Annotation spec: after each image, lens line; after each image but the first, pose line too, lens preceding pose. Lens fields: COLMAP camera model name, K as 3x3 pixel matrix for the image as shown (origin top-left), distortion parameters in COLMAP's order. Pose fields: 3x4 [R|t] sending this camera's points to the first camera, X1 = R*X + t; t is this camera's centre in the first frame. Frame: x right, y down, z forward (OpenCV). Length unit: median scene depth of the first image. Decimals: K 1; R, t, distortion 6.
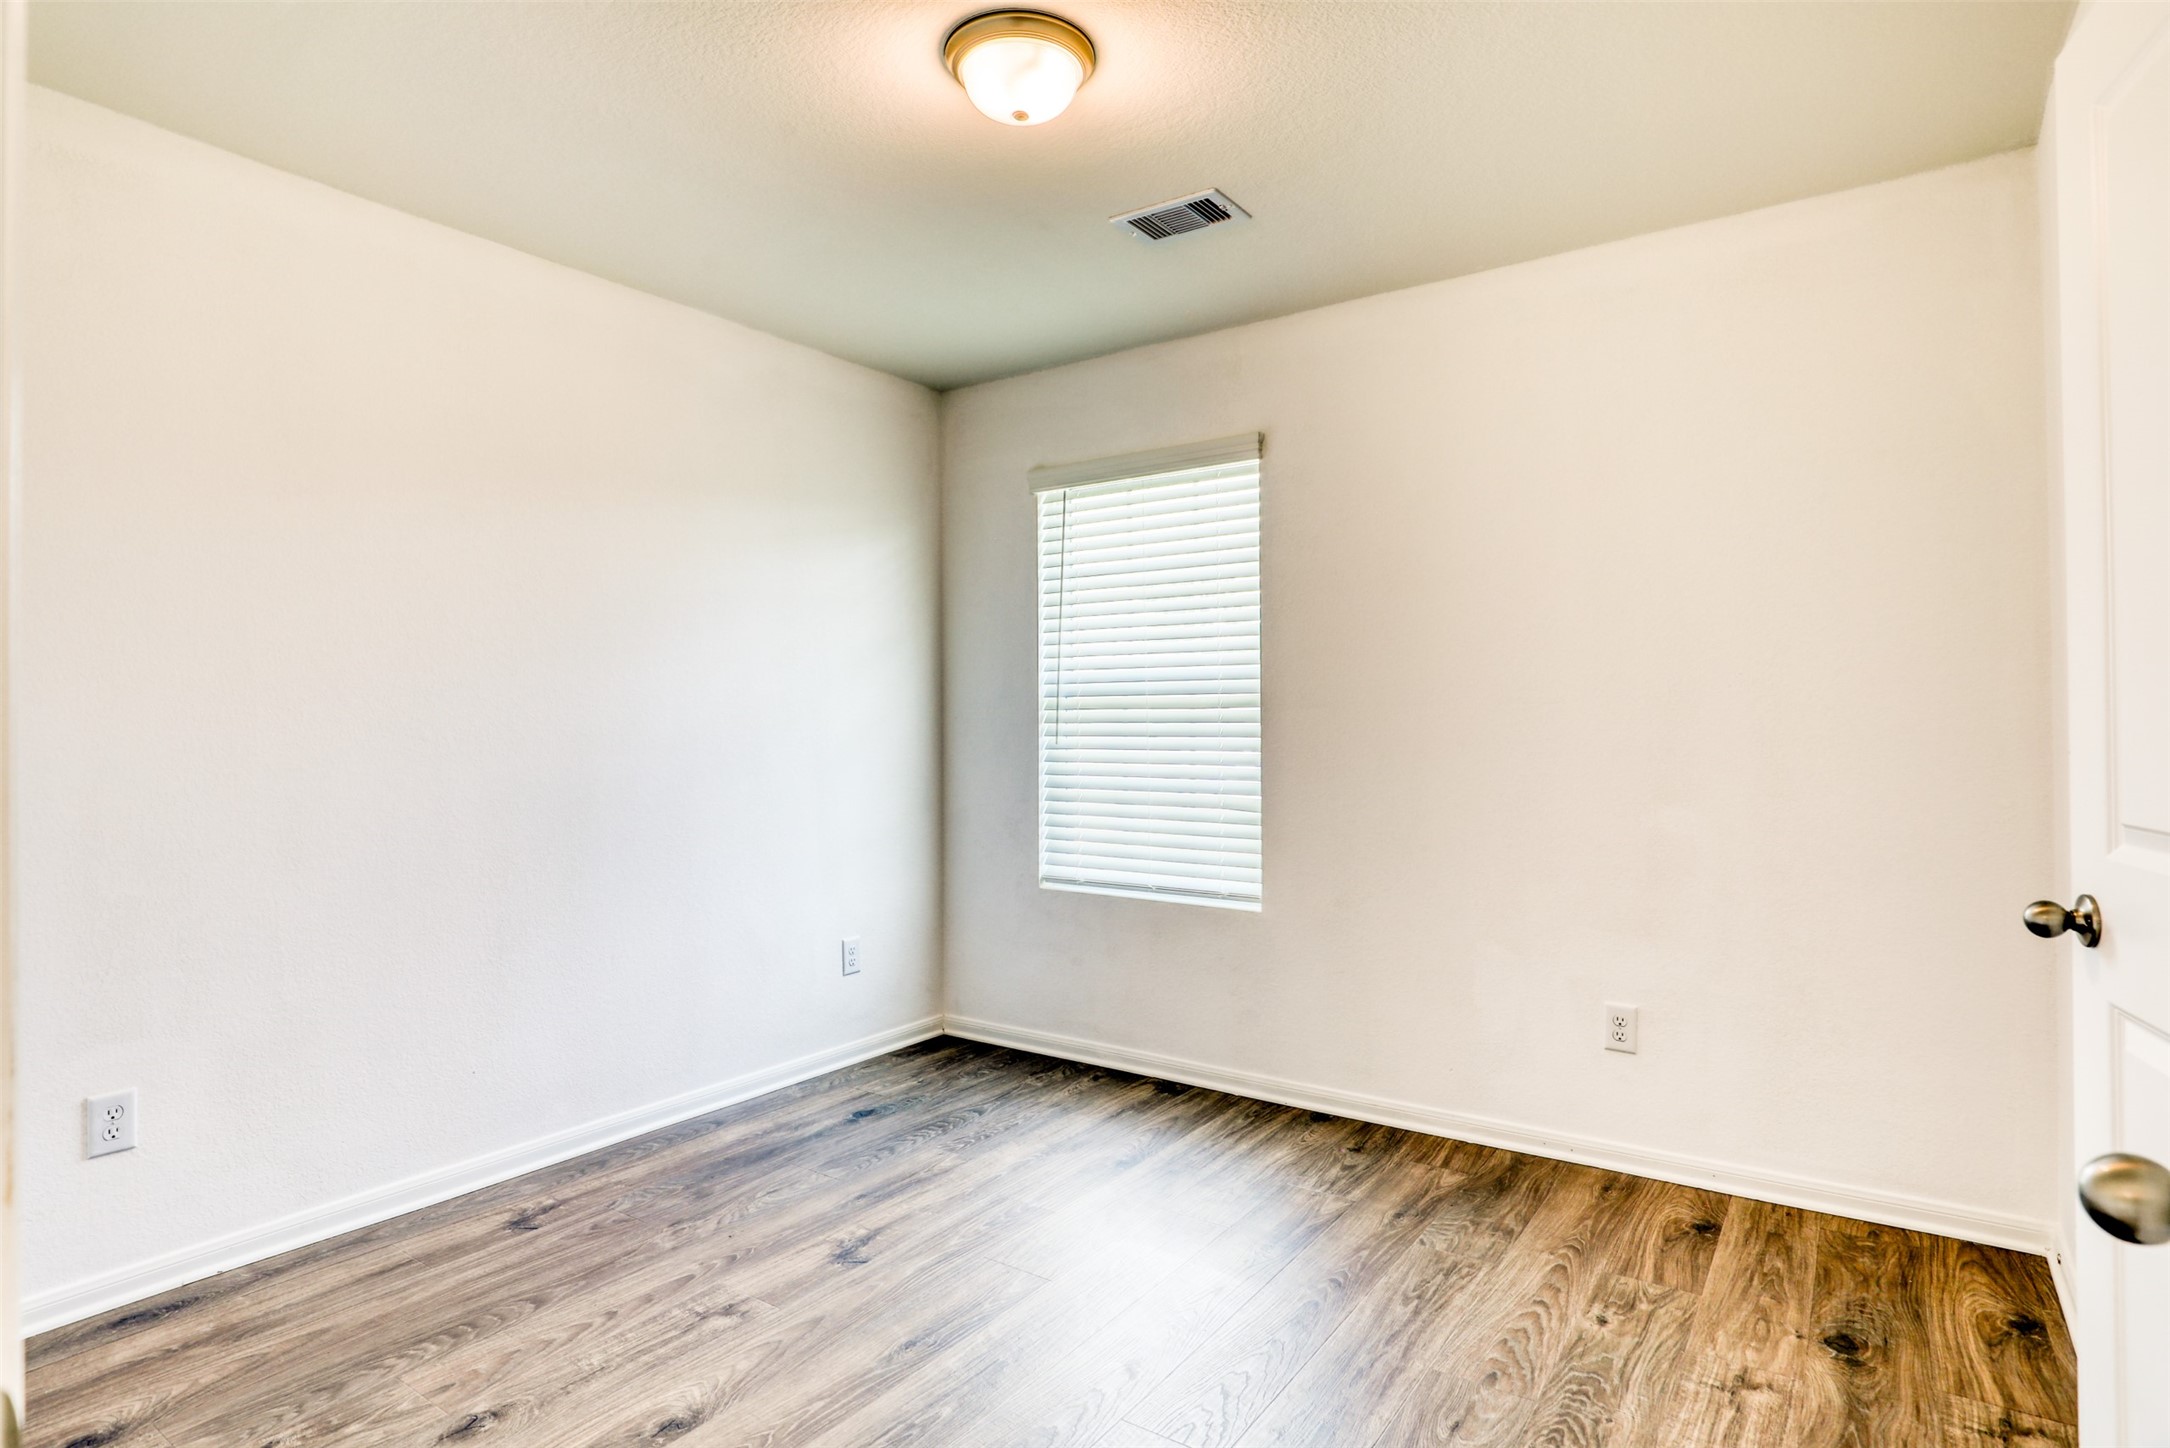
lens RADIAL K [[1122.6, 0, 1102.9], [0, 1122.6, 726.8], [0, 0, 1]] dist [-0.020476, 0.000241]
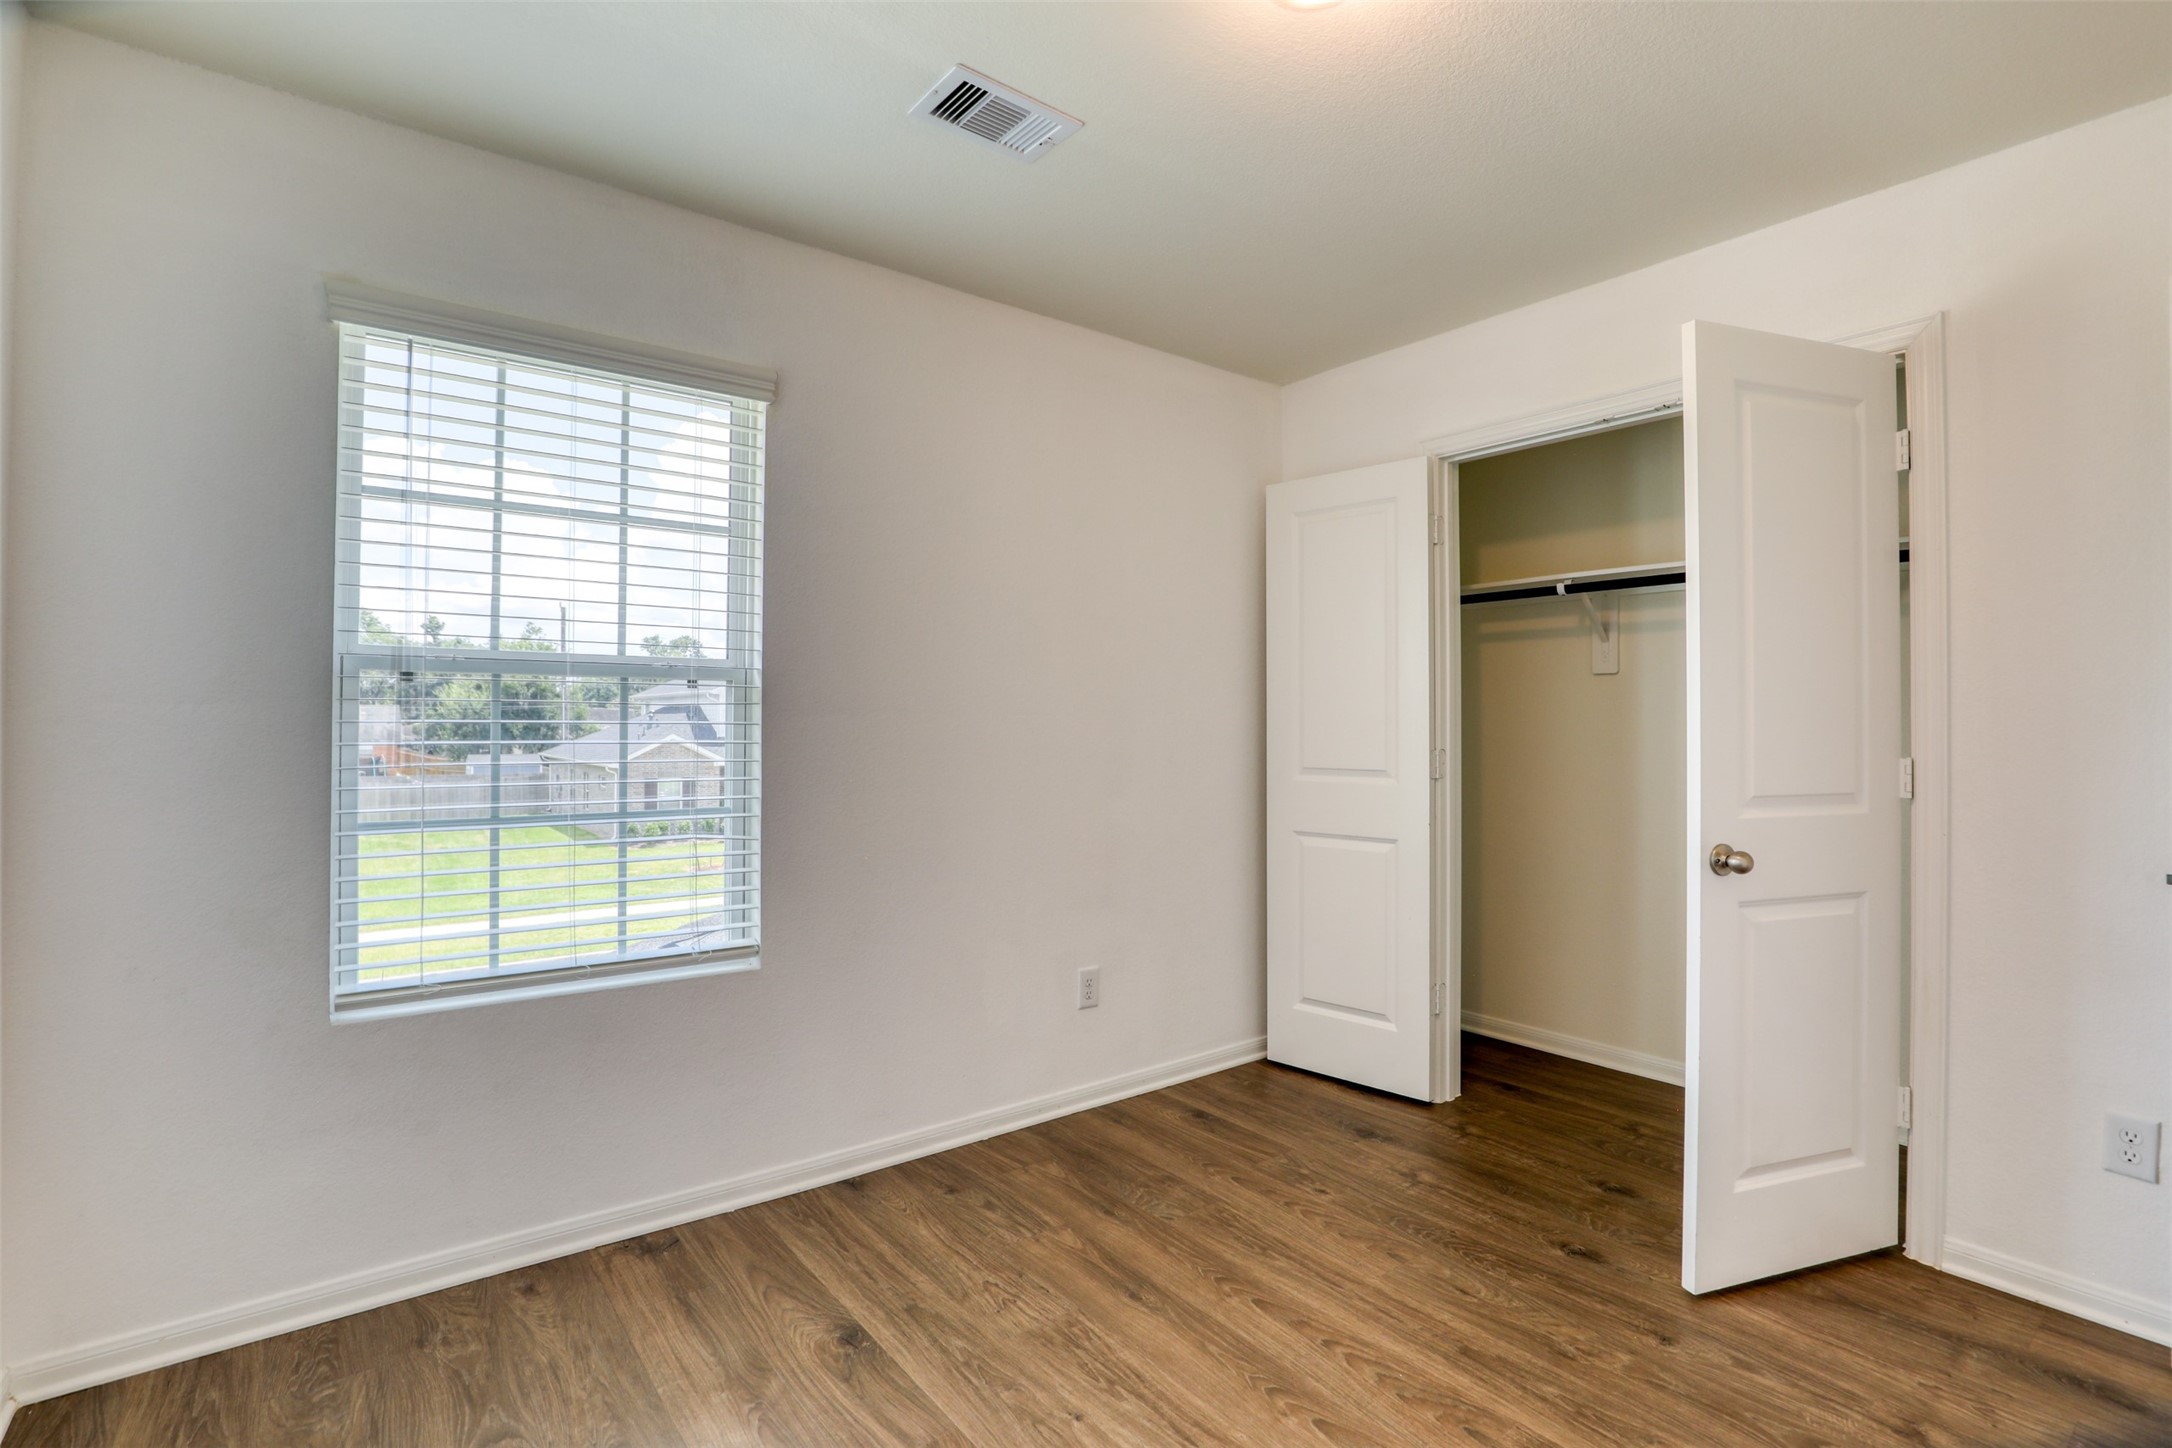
lens RADIAL K [[993.0, 0, 1069.2], [0, 993.0, 722.2], [0, 0, 1]] dist [-0.037327, 0.007930]
pose [[0.310162, 0.017493, 0.950523, -0.561773], [0.000348, 0.999829, -0.018514, 0.003277], [-0.950684, 0.006073, 0.310103, 0.688450]]
